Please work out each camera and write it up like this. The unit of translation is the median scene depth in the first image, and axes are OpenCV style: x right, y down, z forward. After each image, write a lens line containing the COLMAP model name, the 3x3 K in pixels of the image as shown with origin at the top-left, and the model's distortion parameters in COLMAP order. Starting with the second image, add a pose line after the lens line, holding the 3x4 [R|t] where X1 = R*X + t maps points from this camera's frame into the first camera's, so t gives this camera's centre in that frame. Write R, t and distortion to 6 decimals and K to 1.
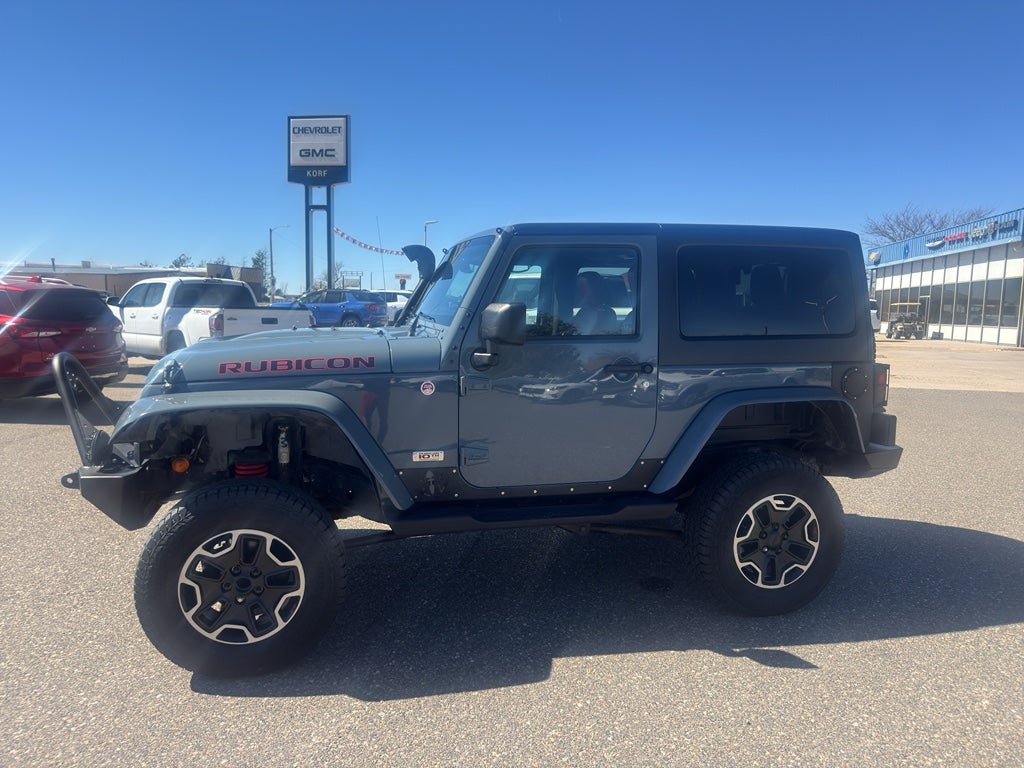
lens RADIAL K [[769.8, 0, 520.3], [0, 769.8, 359.9], [0, 0, 1]] dist [0.109941, -0.232568]
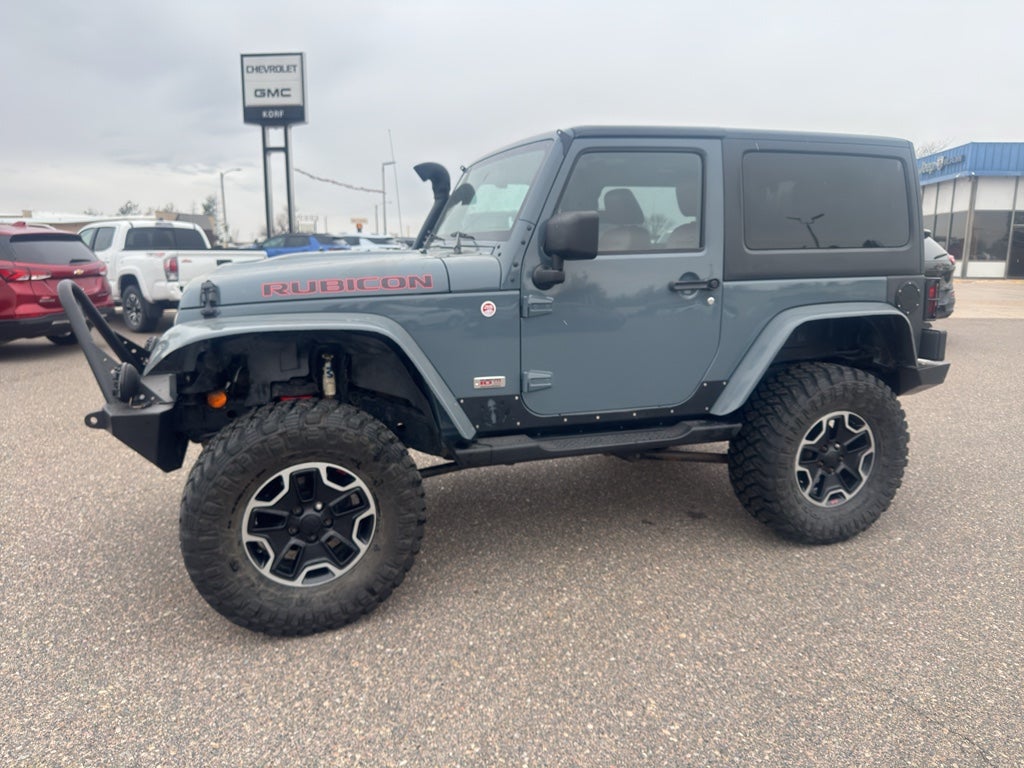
lens RADIAL K [[727.7, 0, 514.6], [0, 727.7, 362.5], [0, 0, 1]] dist [0.000572, -0.000283]
pose [[0.996281, -0.025787, 0.082210, -0.157771], [0.019337, 0.996742, 0.078307, 0.031914], [-0.083961, -0.076426, 0.993534, 0.129961]]
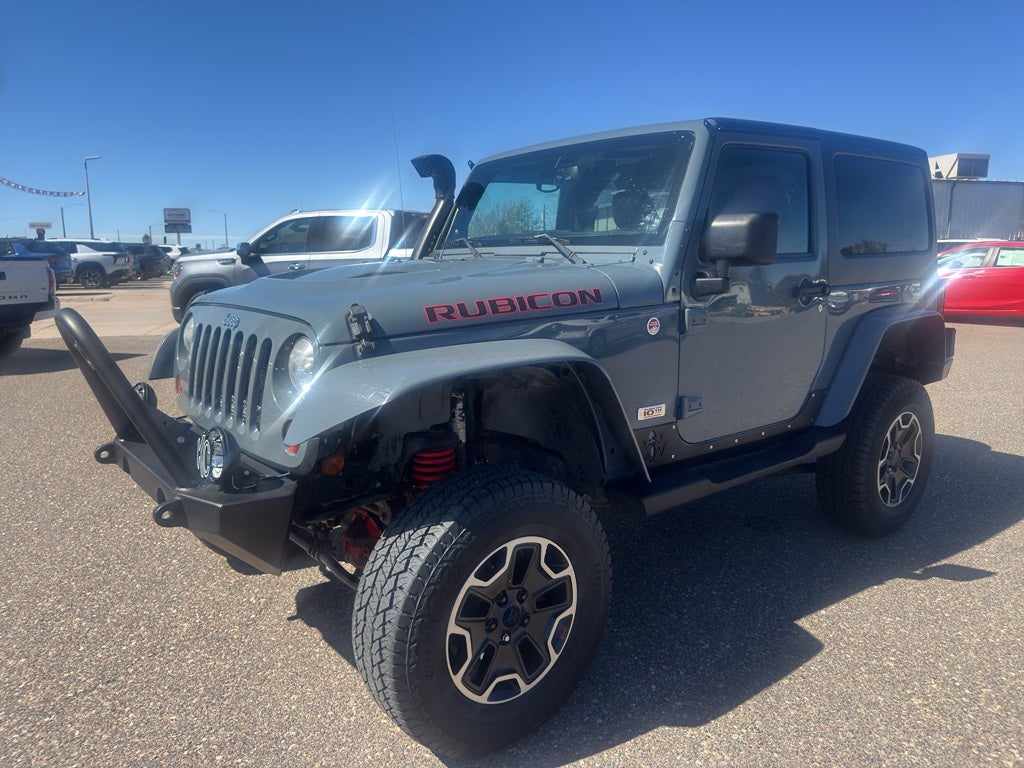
lens RADIAL K [[769.8, 0, 520.3], [0, 769.8, 359.9], [0, 0, 1]] dist [0.109941, -0.232568]
pose [[0.904838, -0.081428, 0.417897, -0.554926], [0.054463, 0.995614, 0.076072, 0.003347], [-0.422258, -0.046073, 0.905304, 0.328515]]
